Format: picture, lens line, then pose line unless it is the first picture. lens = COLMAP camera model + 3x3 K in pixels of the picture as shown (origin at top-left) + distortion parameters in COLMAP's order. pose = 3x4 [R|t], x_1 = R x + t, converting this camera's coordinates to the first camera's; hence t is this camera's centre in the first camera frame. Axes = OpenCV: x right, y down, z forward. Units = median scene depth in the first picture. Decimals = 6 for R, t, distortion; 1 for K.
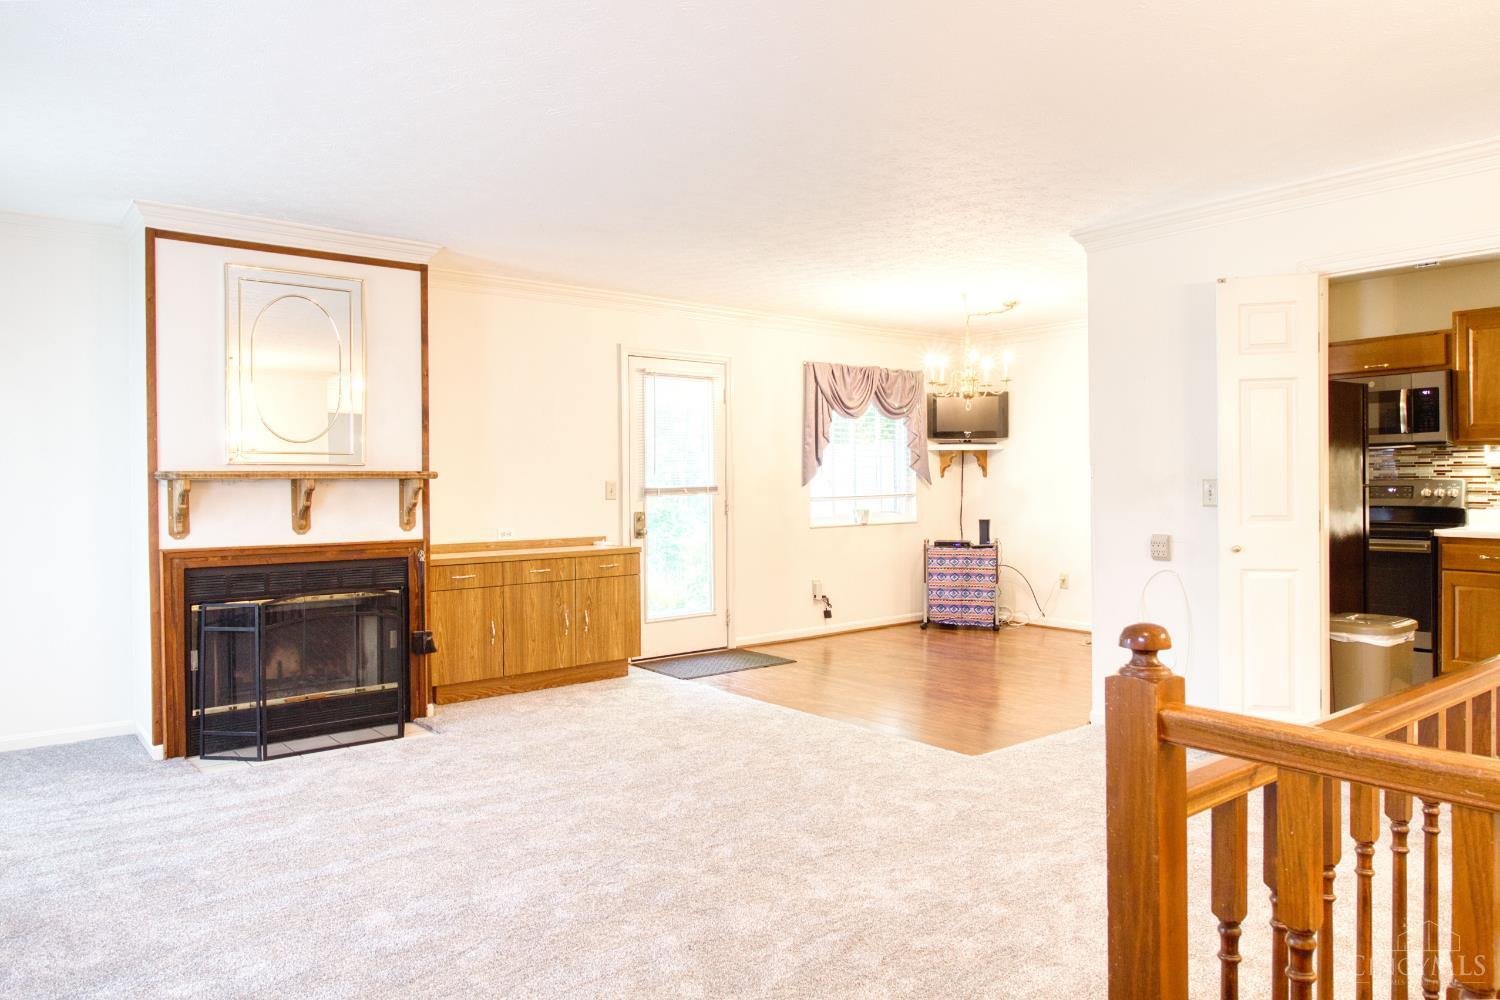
lens RADIAL K [[997.7, 0, 750.8], [0, 997.7, 485.3], [0, 0, 1]] dist [0.004485, -0.000495]
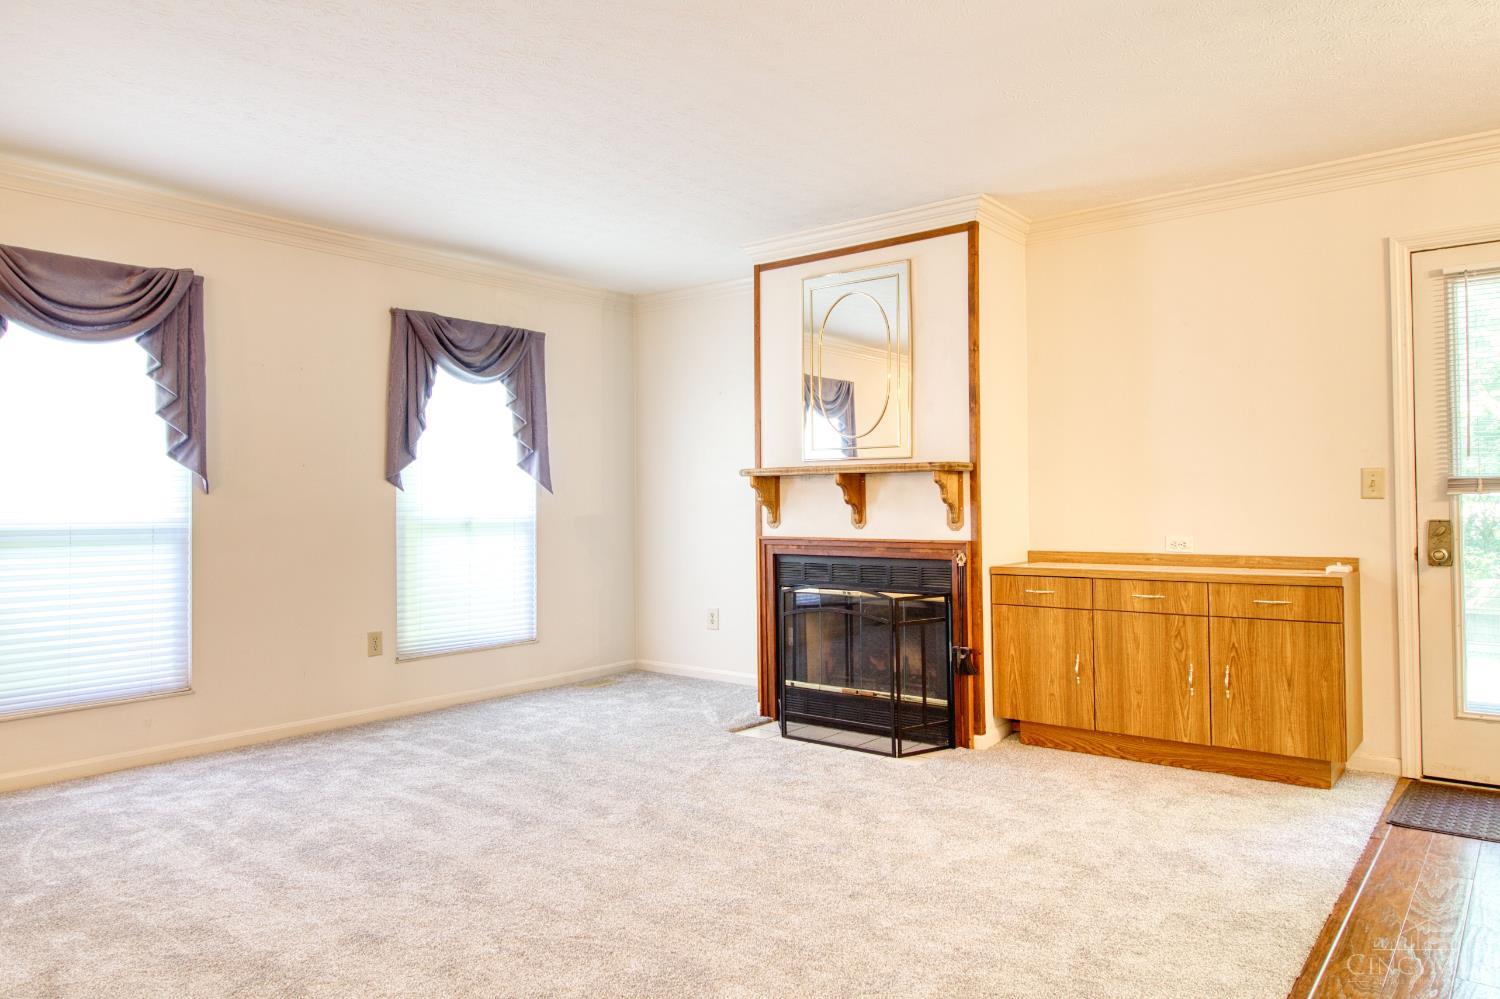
lens RADIAL K [[997.7, 0, 750.8], [0, 997.7, 484.8], [0, 0, 1]] dist [0.004485, -0.000495]
pose [[0.207756, -0.011529, -0.978113, 0.471447], [0.003904, 0.999932, -0.010956, 0.014308], [0.978173, -0.001542, 0.207787, 0.634069]]
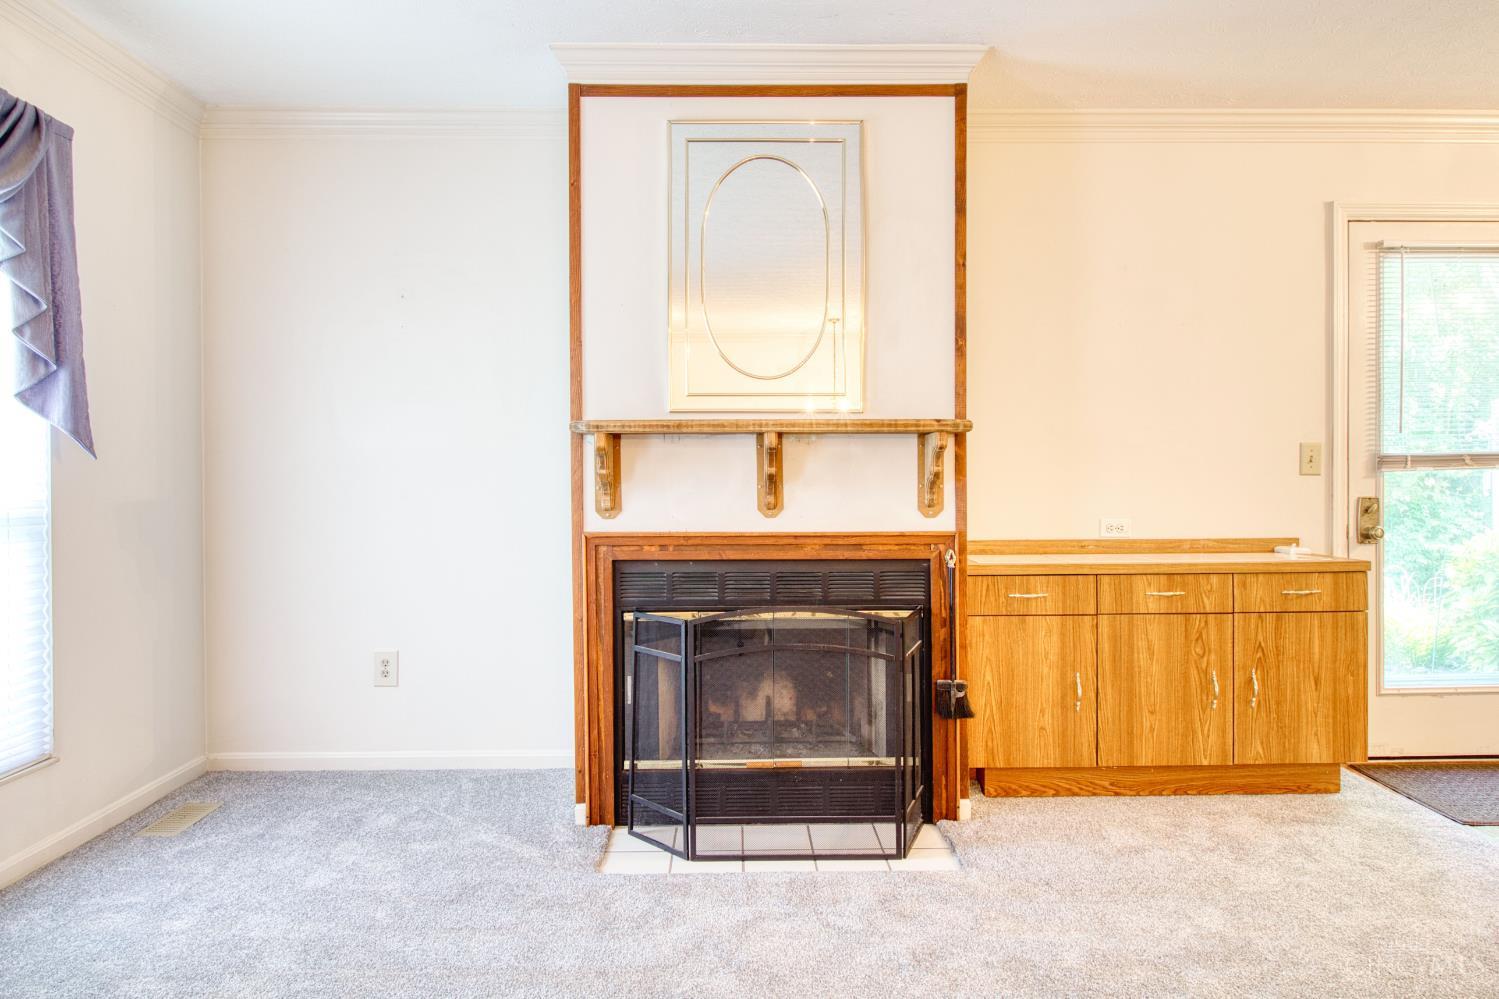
lens RADIAL K [[997.0, 0, 750.3], [0, 997.0, 484.8], [0, 0, 1]] dist [0.004485, -0.000495]
pose [[0.785498, 0.010775, -0.618771, -0.046775], [-0.003896, 0.999915, 0.012466, 0.017941], [0.618852, -0.007381, 0.785473, 0.436019]]
